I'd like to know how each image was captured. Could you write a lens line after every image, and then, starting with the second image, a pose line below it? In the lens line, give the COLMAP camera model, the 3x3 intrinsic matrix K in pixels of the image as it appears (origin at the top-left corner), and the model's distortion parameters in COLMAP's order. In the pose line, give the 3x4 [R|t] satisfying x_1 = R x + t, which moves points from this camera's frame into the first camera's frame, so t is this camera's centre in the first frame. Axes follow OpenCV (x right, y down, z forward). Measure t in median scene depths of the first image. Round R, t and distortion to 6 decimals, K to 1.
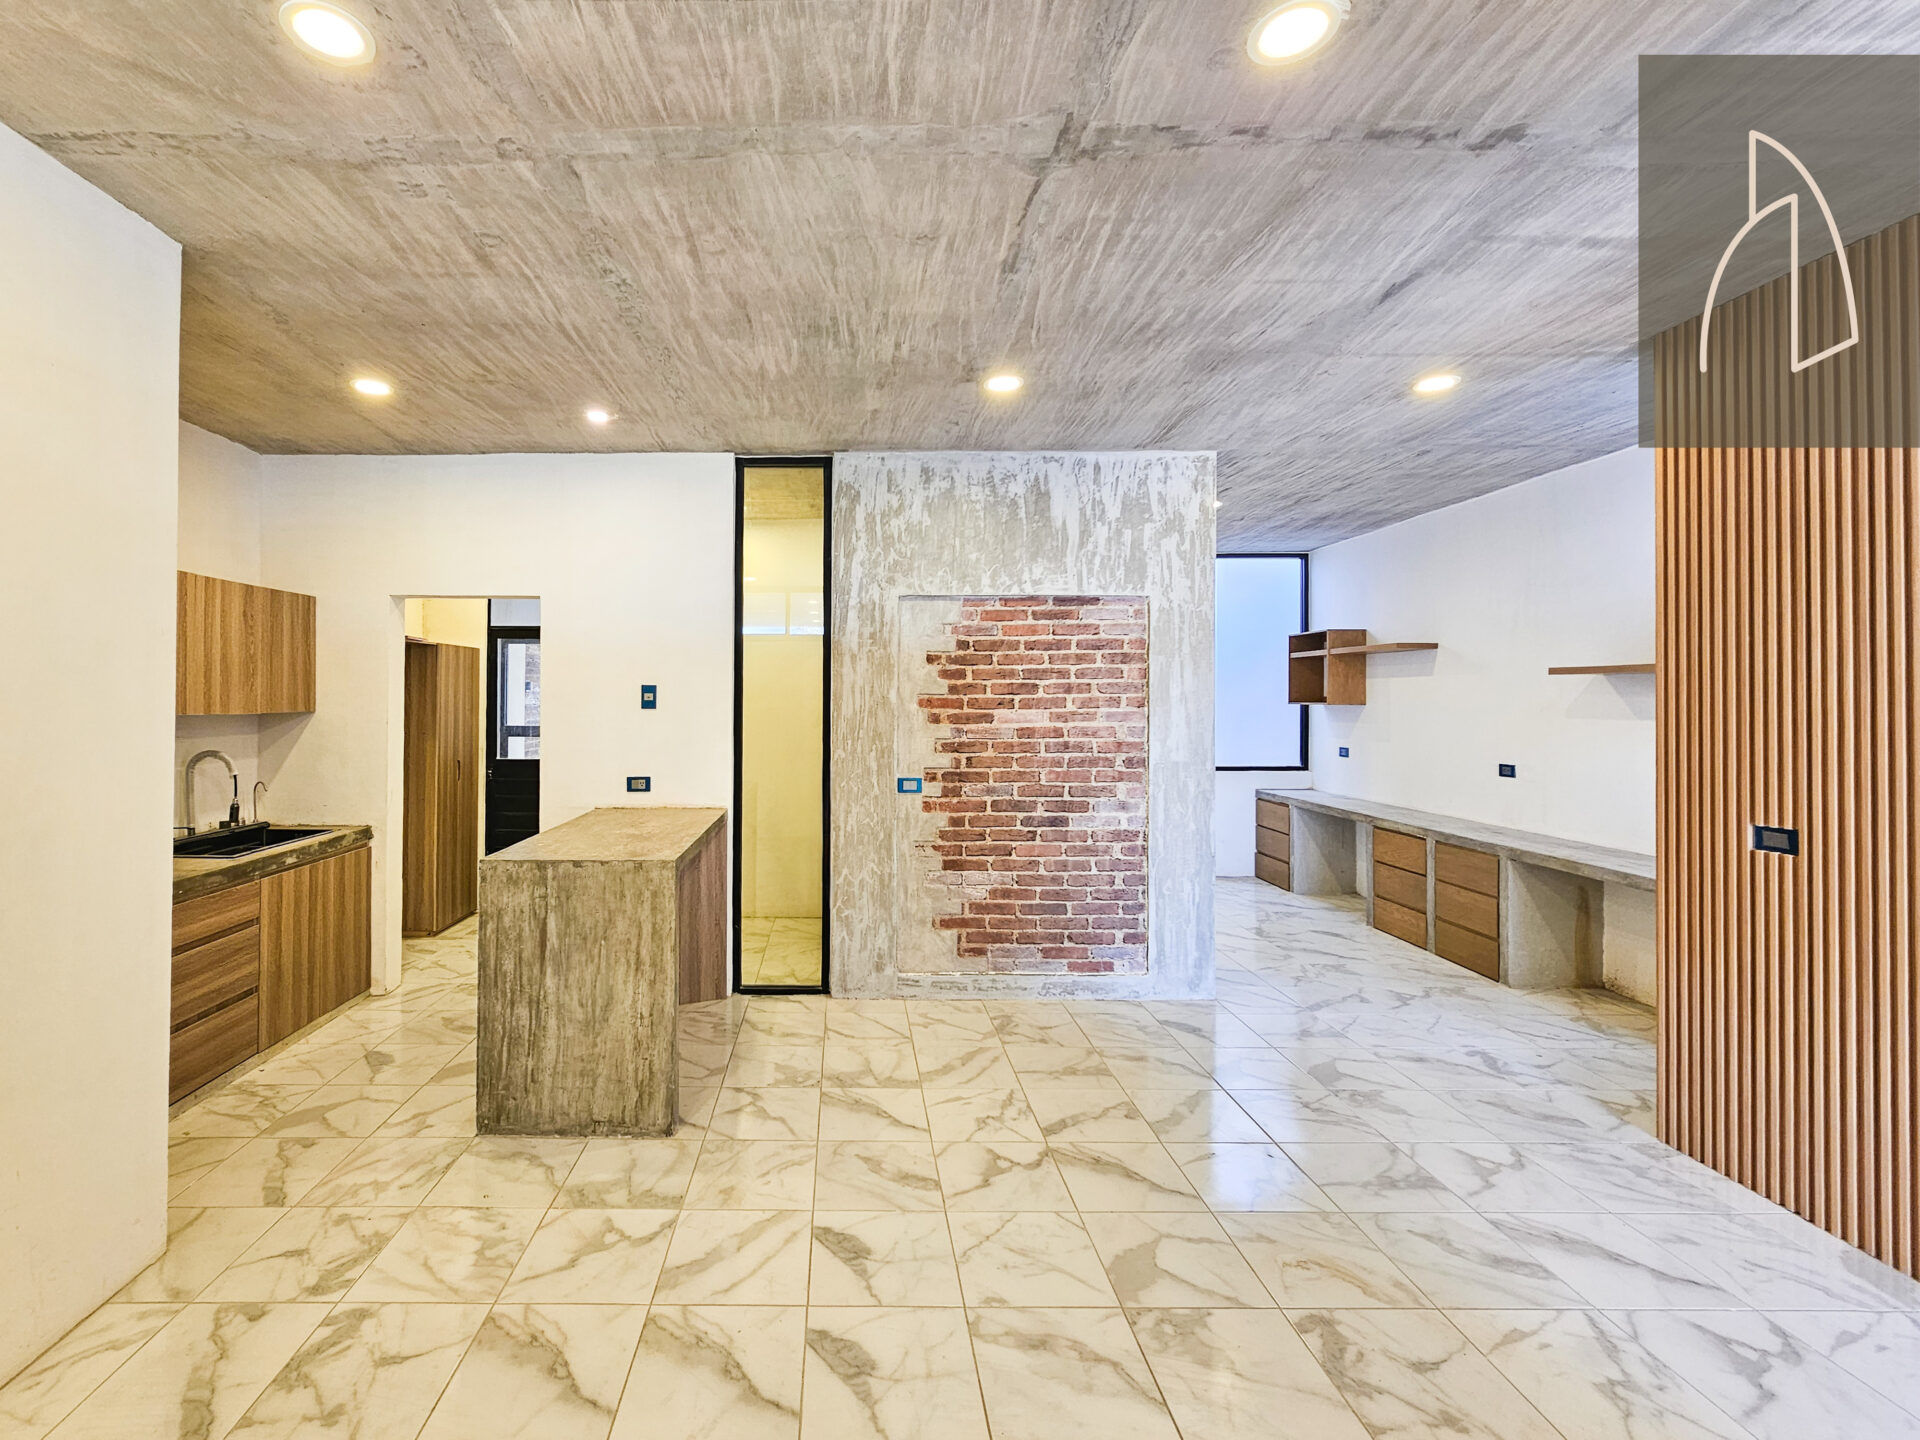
lens RADIAL K [[839.0, 0, 844.7], [0, 839.0, 700.3], [0, 0, 1]] dist [-0.014026, 0.000645]
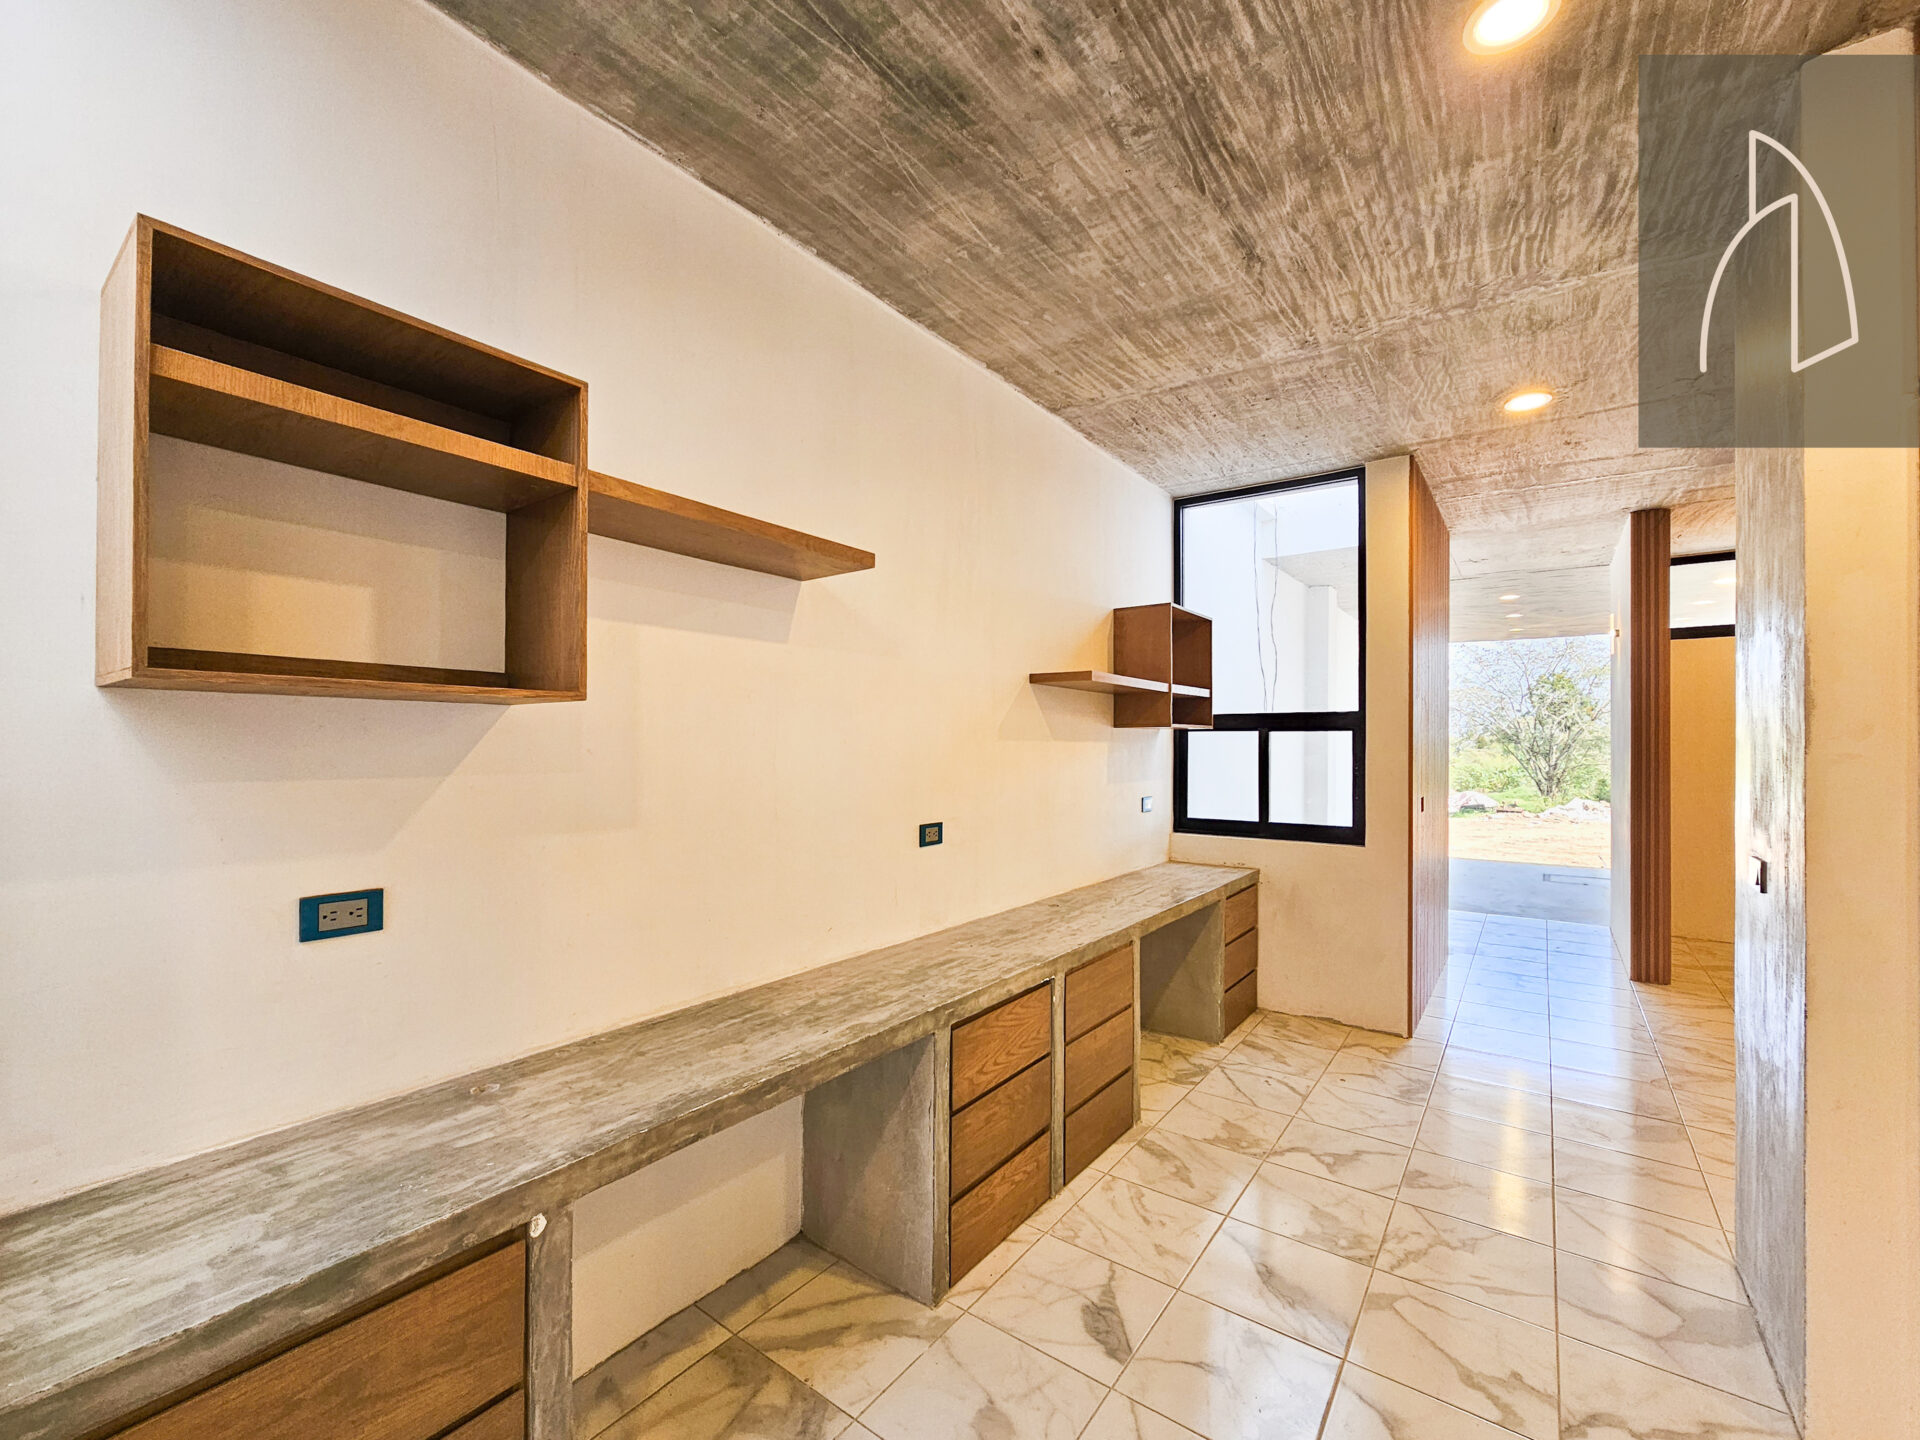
lens RADIAL K [[798.7, 0, 968.4], [0, 798.7, 742.8], [0, 0, 1]] dist [-0.003003, -0.000334]
pose [[-0.809708, -0.000540, 0.586833, 0.538611], [-0.001575, 0.999998, -0.001252, 0.027068], [-0.586831, -0.001938, -0.809707, 1.690375]]
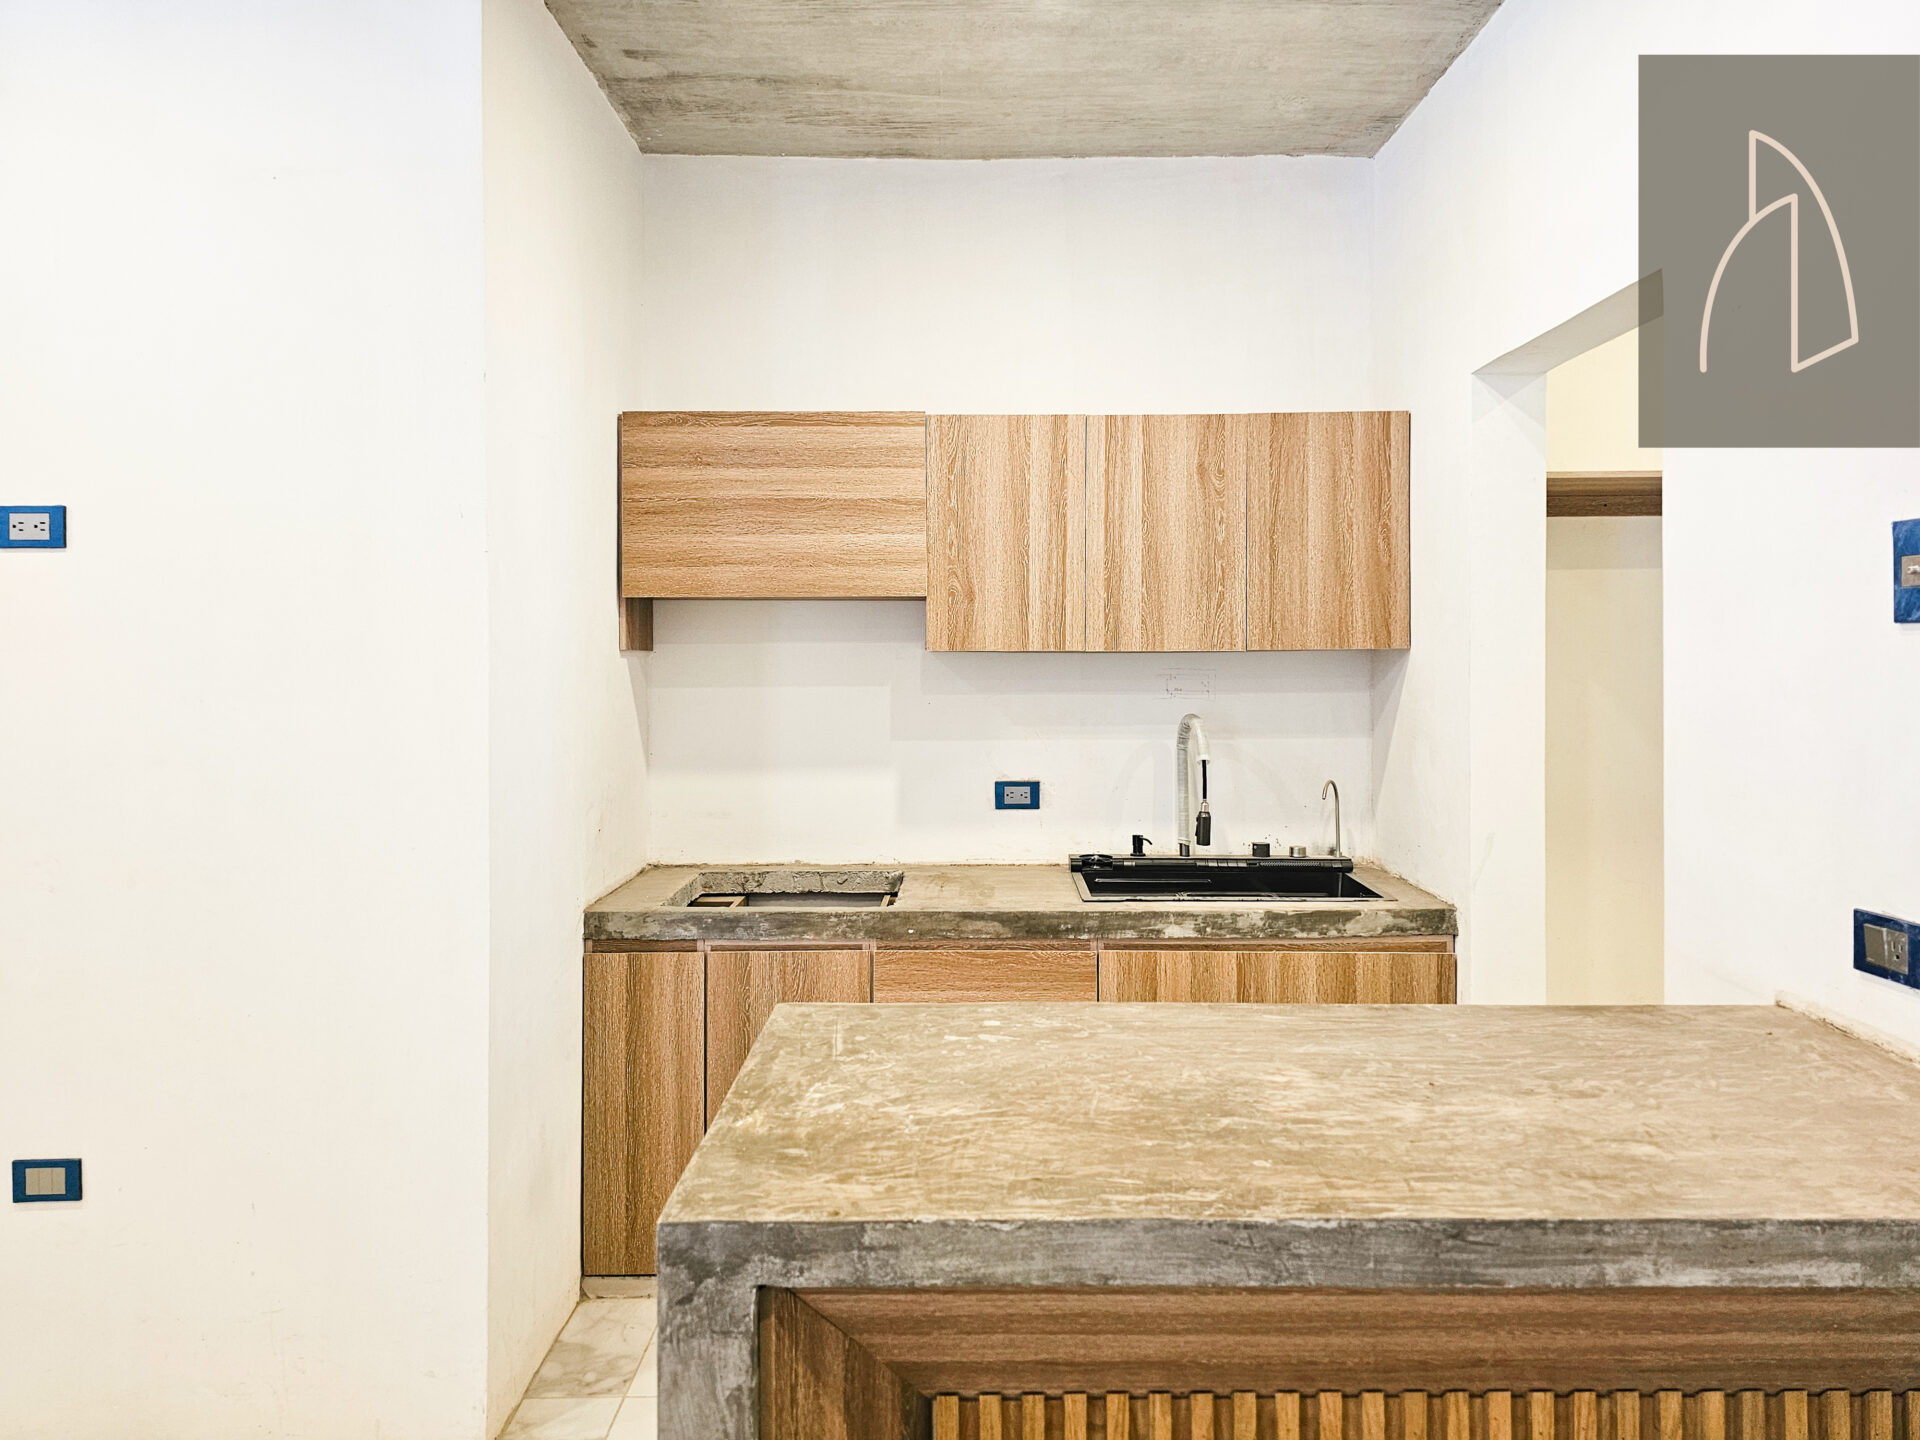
lens RADIAL K [[1290.5, 0, 952.6], [0, 1290.5, 670.4], [0, 0, 1]] dist [0.094531, -0.080402]
pose [[0.006613, 0.009465, -0.999933, 0.122265], [0.002117, 0.999953, 0.009479, 0.018769], [0.999976, -0.002180, 0.006592, 0.745971]]
